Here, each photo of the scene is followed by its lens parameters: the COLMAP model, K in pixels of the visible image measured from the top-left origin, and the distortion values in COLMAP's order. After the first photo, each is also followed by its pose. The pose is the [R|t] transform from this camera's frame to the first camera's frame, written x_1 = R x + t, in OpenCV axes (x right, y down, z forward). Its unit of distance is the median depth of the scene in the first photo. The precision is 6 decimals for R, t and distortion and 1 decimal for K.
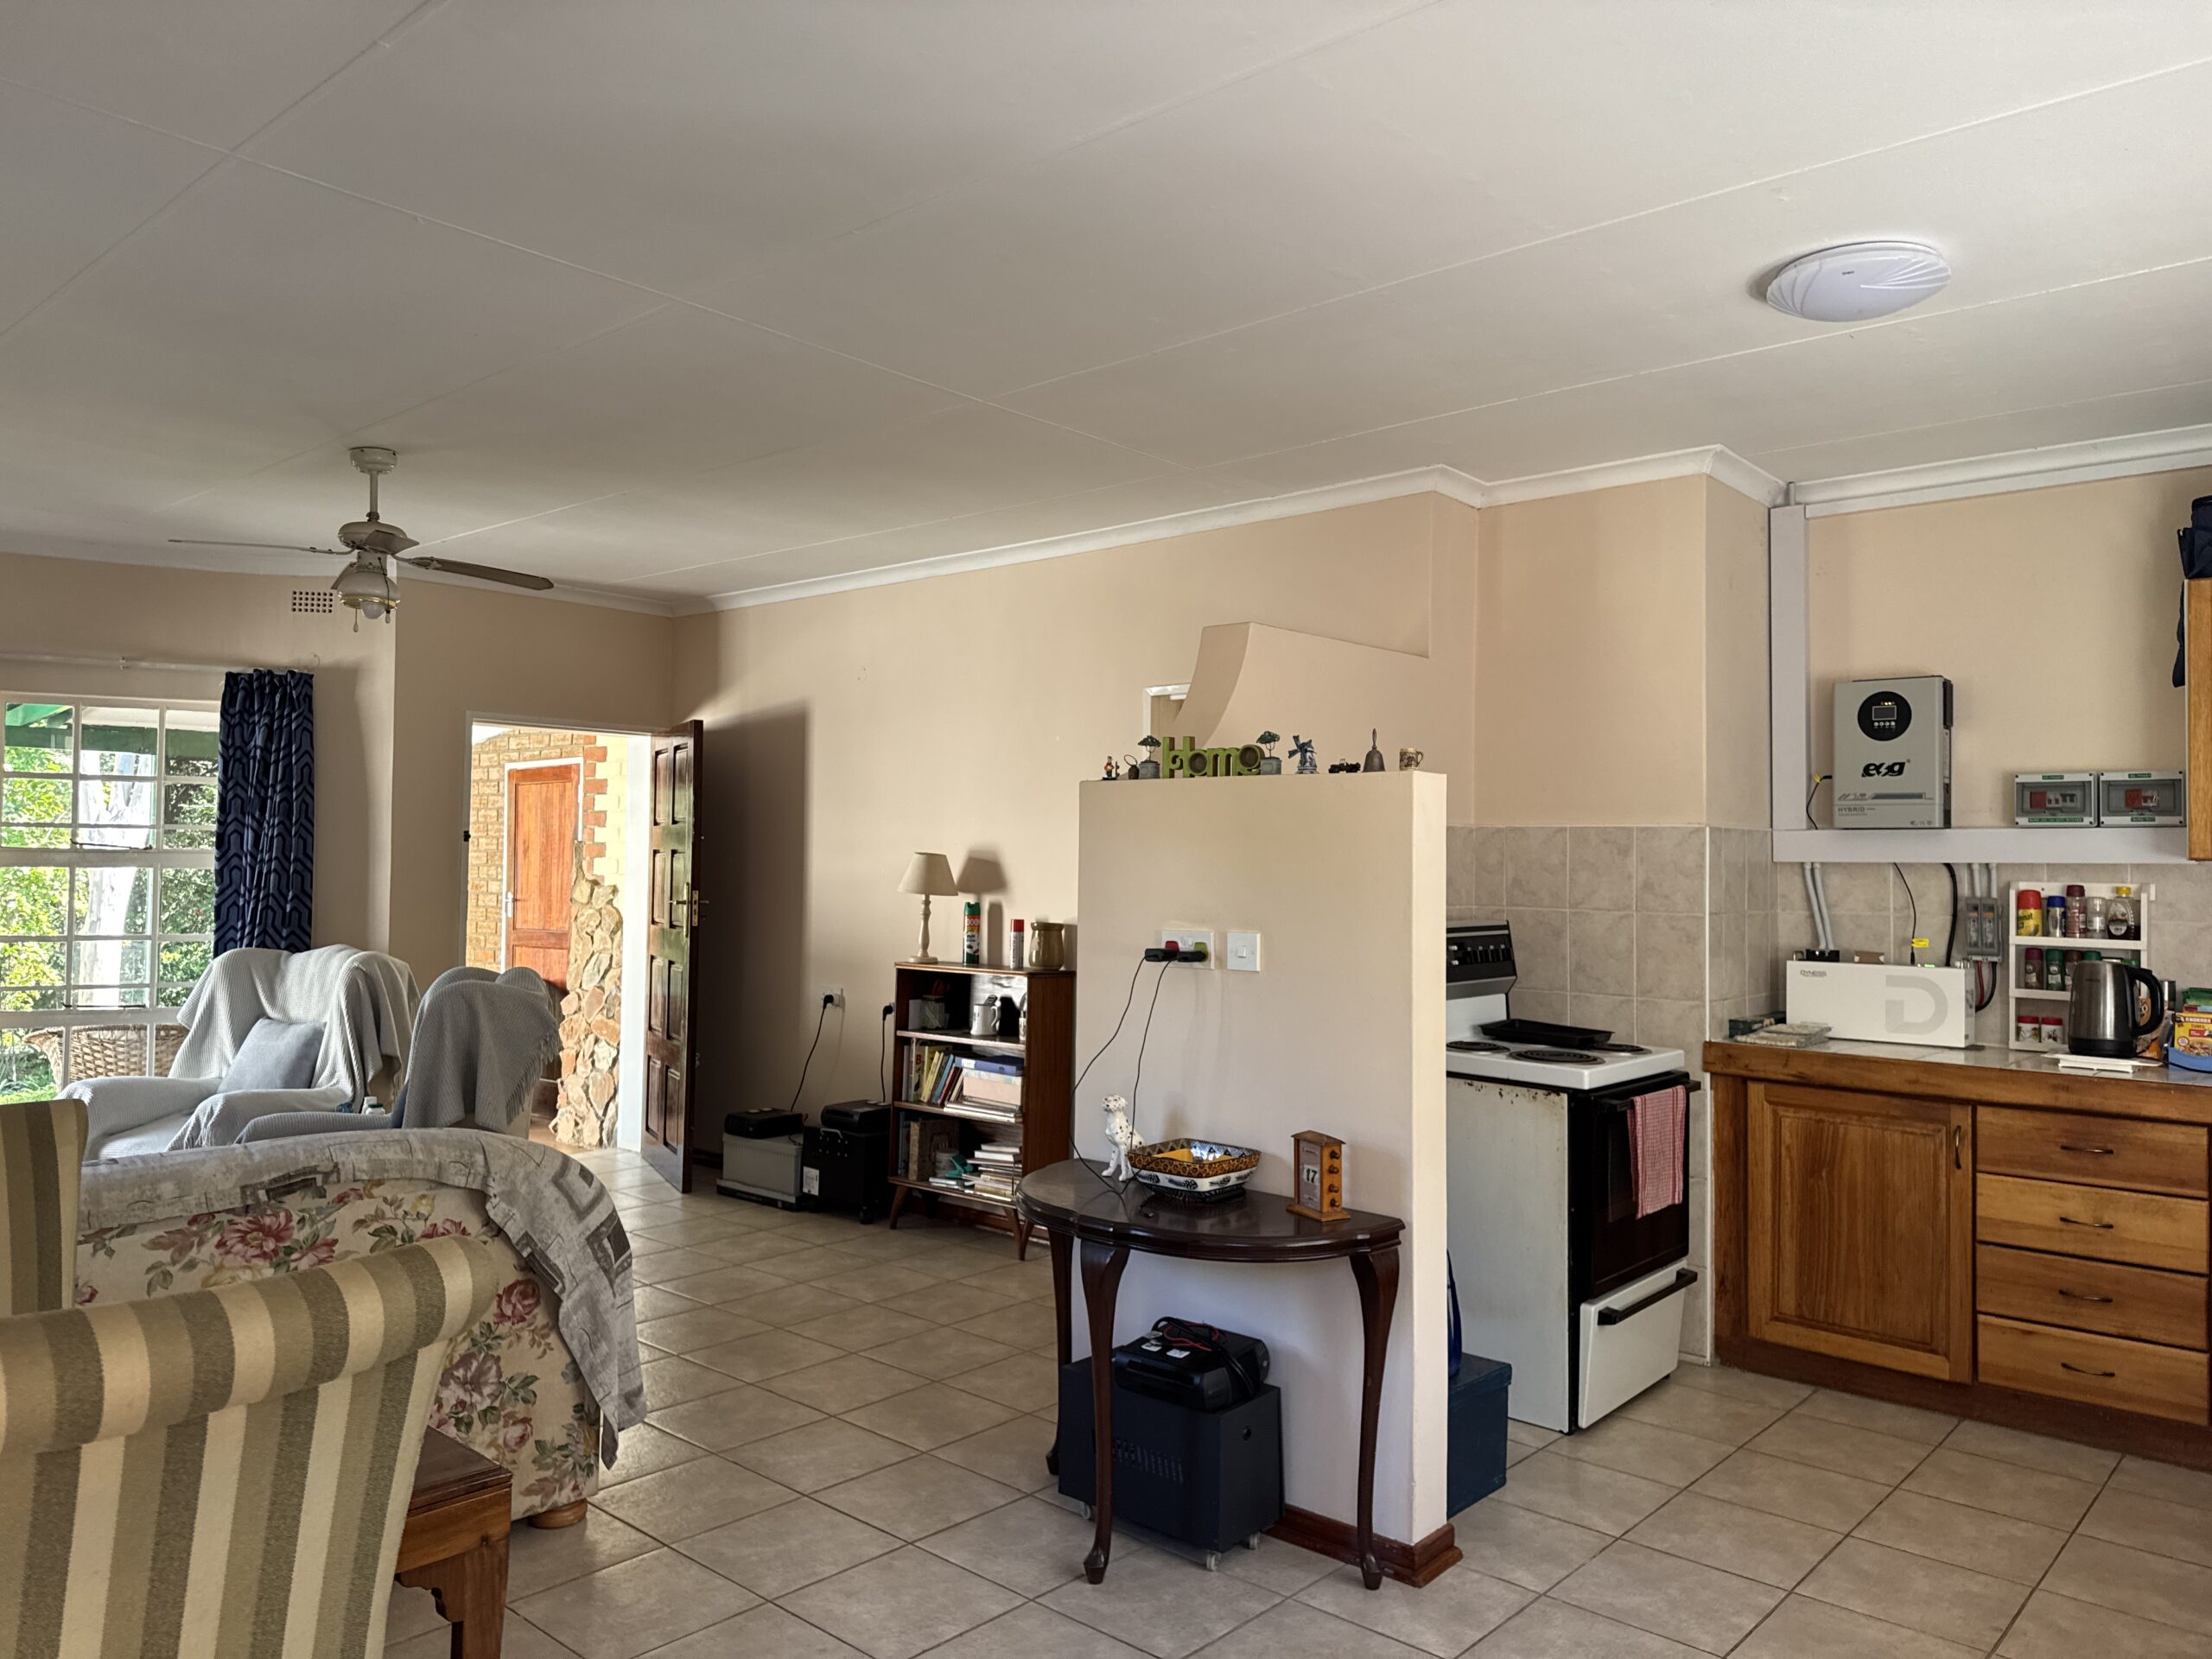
lens RADIAL K [[1563.3, 0, 1096.6], [0, 1563.3, 827.6], [0, 0, 1]] dist [0.032880, -0.043333]
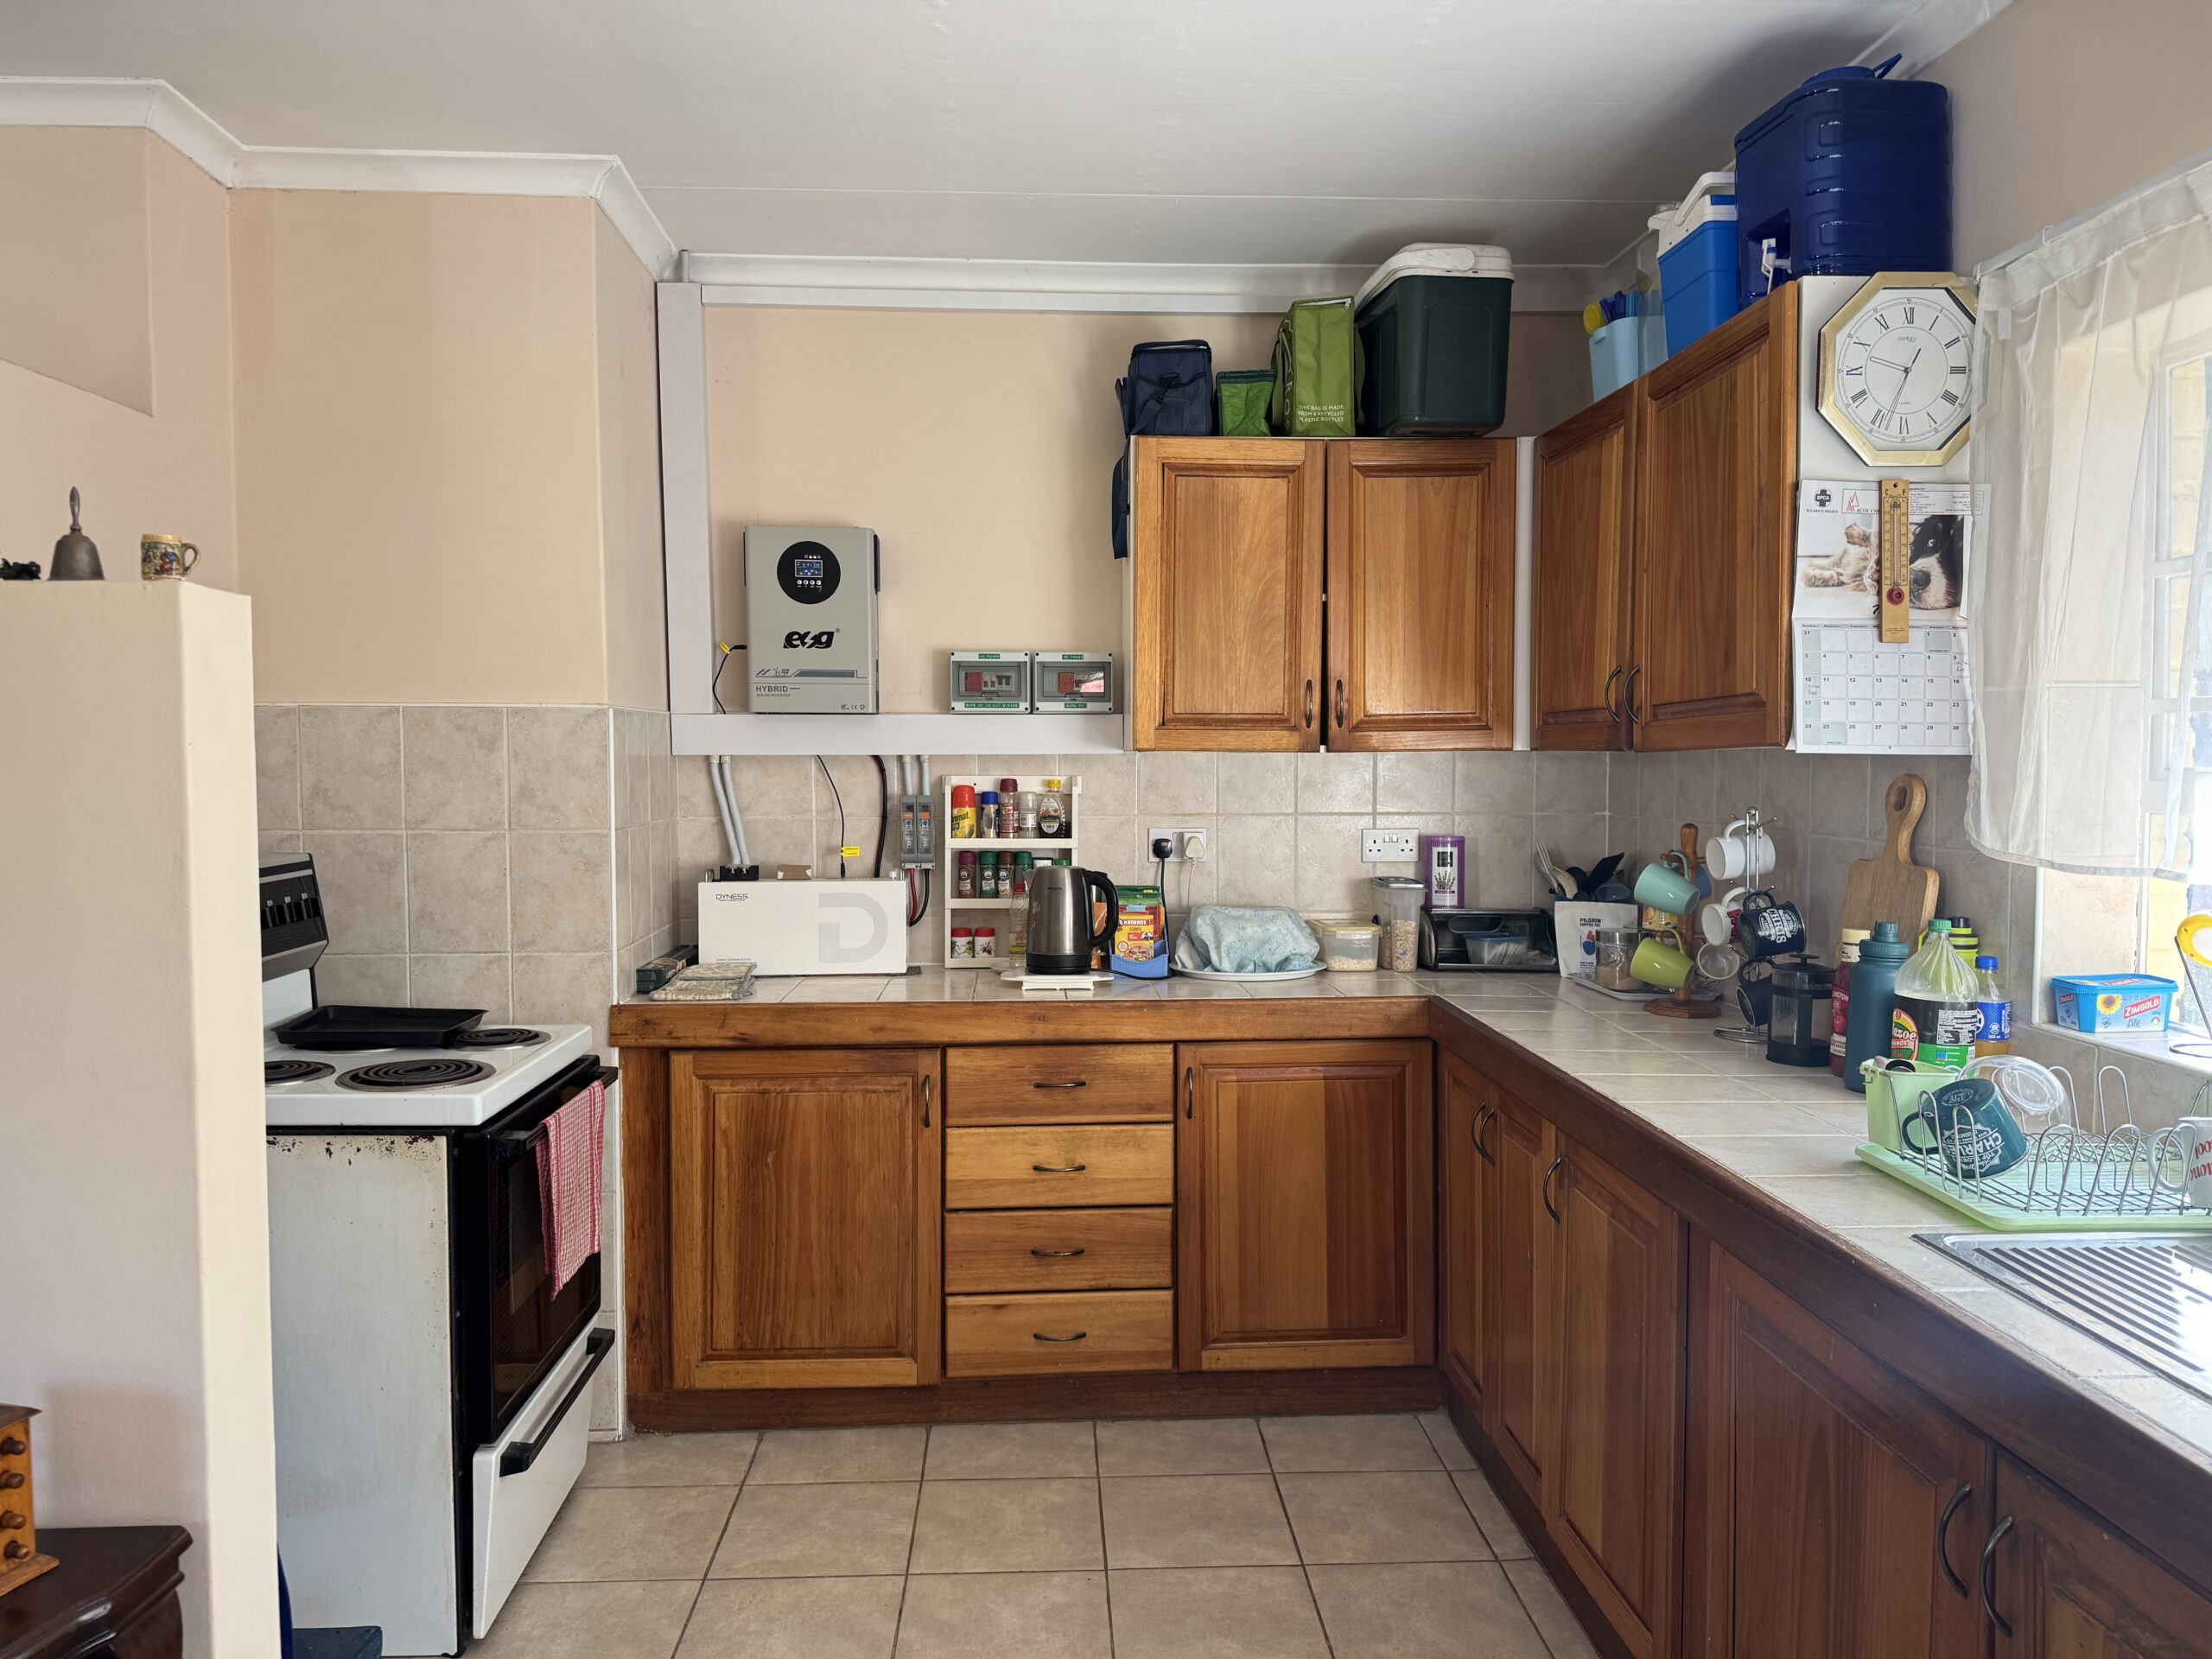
lens RADIAL K [[1526.9, 0, 1113.0], [0, 1526.9, 829.1], [0, 0, 1]] dist [0.153655, -0.299277]
pose [[0.707486, -0.046365, 0.705204, 0.052638], [-0.006234, 0.997397, 0.071831, 0.002393], [-0.706699, -0.055216, 0.705356, 0.348904]]
